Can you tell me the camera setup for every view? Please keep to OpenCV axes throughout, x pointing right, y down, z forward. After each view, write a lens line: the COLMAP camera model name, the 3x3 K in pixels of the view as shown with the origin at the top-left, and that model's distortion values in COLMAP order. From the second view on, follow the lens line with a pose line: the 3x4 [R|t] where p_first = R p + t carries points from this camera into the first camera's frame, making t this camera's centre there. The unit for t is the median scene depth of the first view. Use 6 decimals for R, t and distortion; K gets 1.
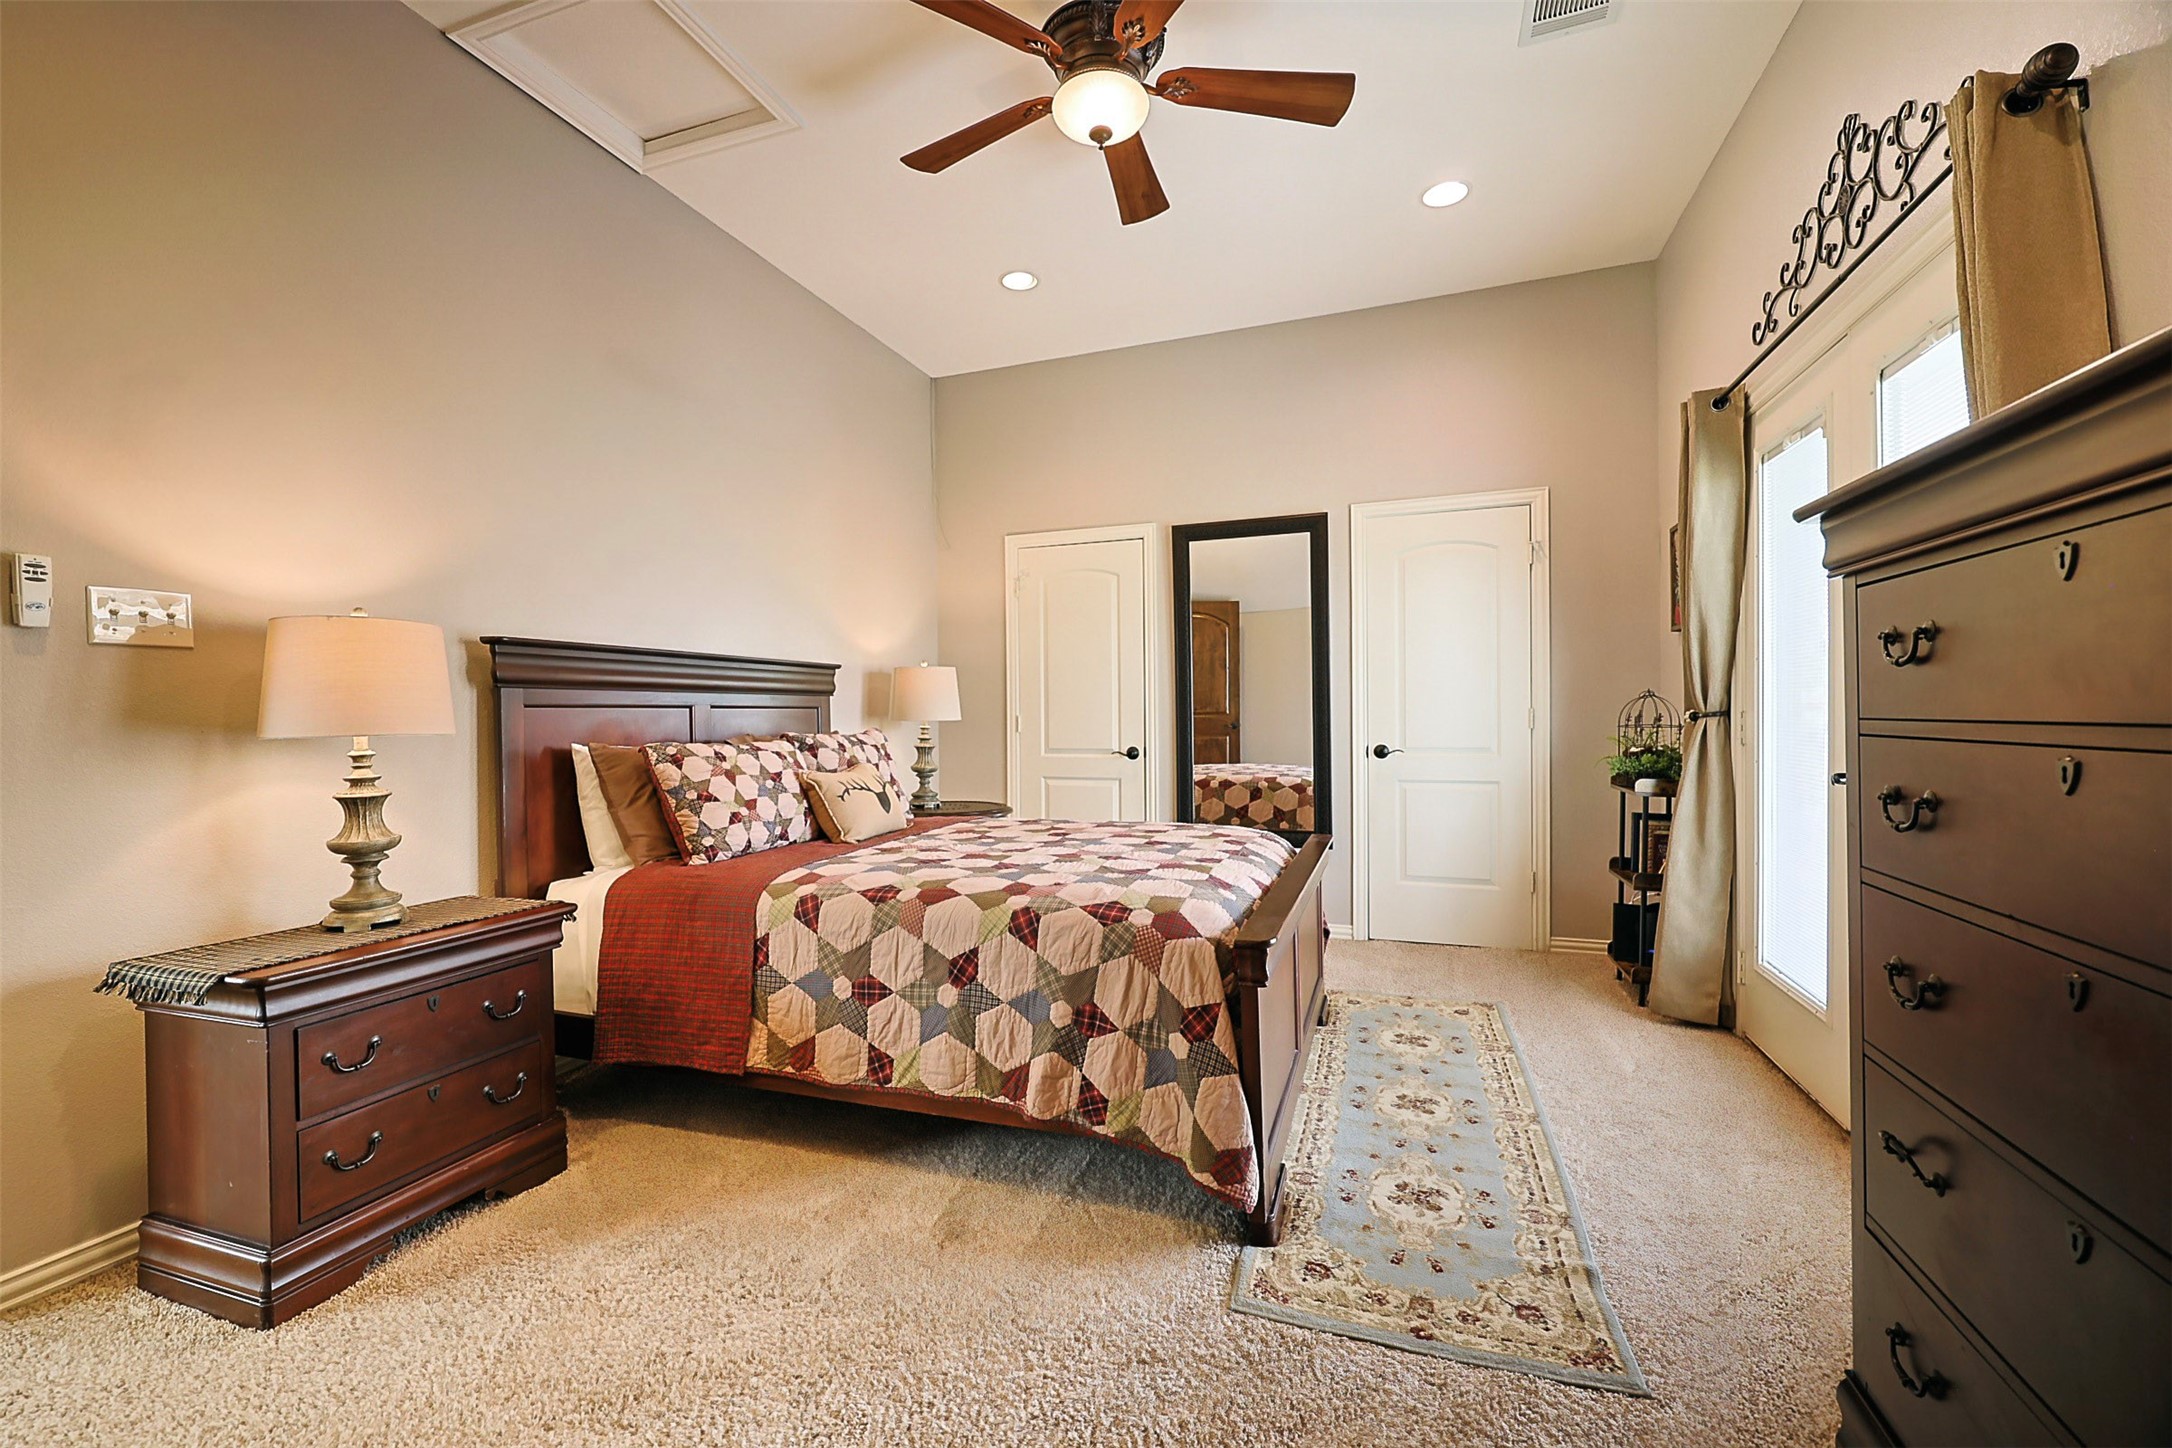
lens RADIAL K [[927.2, 0, 1072.3], [0, 927.2, 717.9], [0, 0, 1]] dist [0.001800, 0.000406]
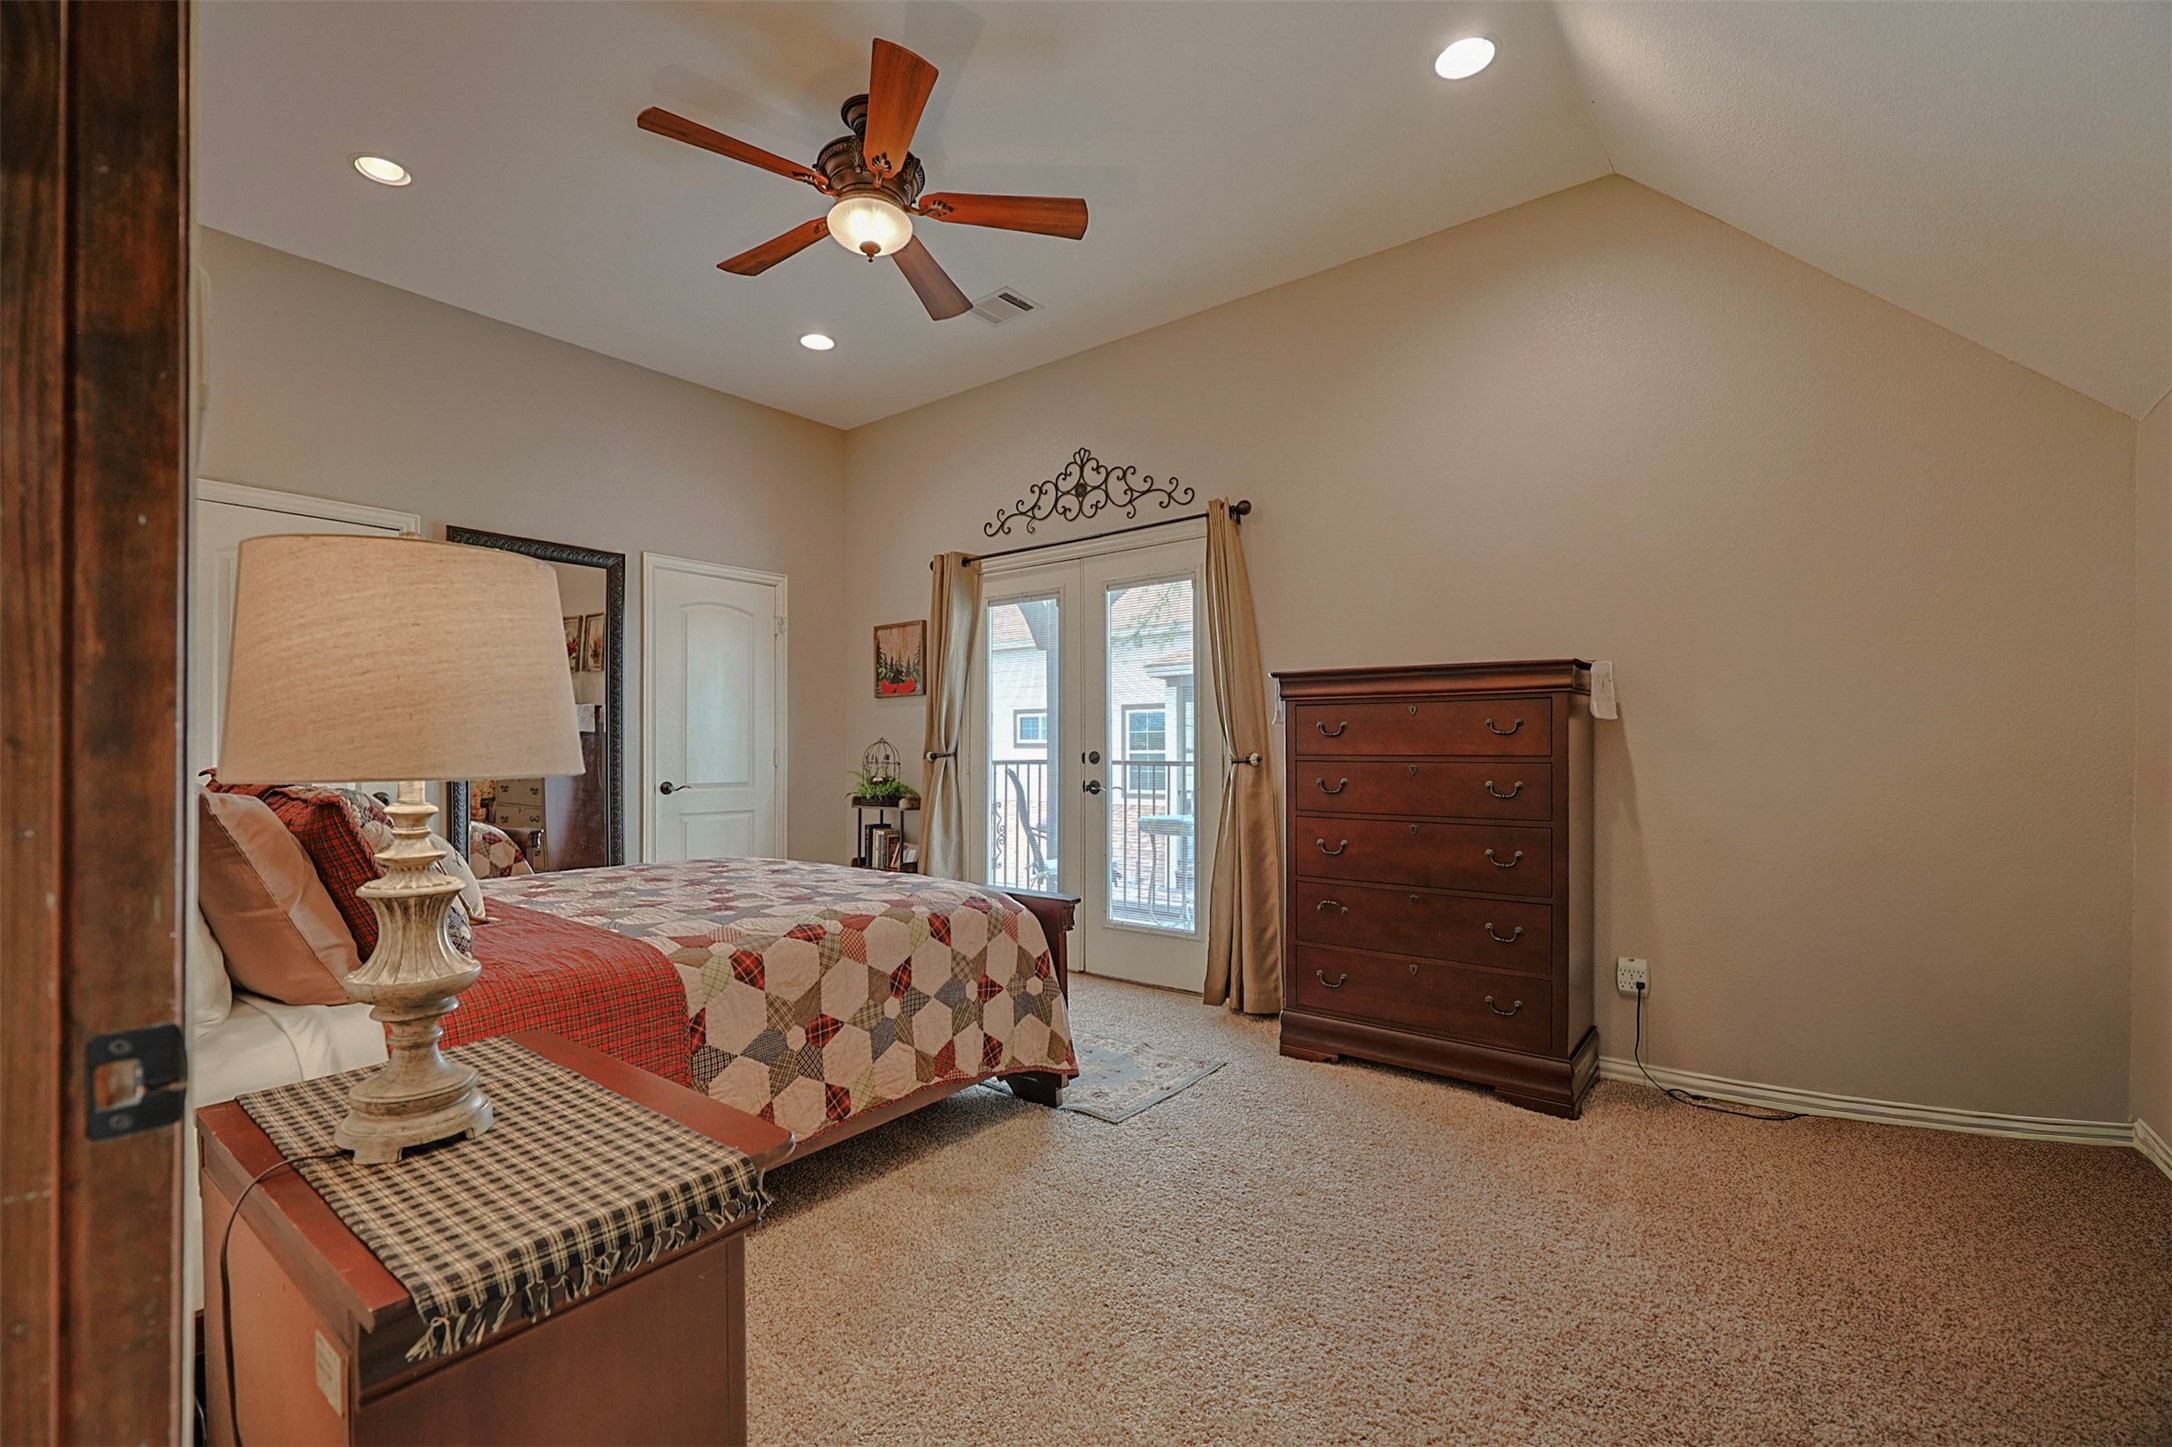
lens RADIAL K [[927.2, 0, 1074.7], [0, 927.2, 741.6], [0, 0, 1]] dist [0.001800, 0.000406]
pose [[0.309340, 0.019511, 0.950751, -1.081139], [0.000313, 0.999787, -0.020619, 0.008952], [-0.950952, 0.006676, 0.309268, 0.444192]]
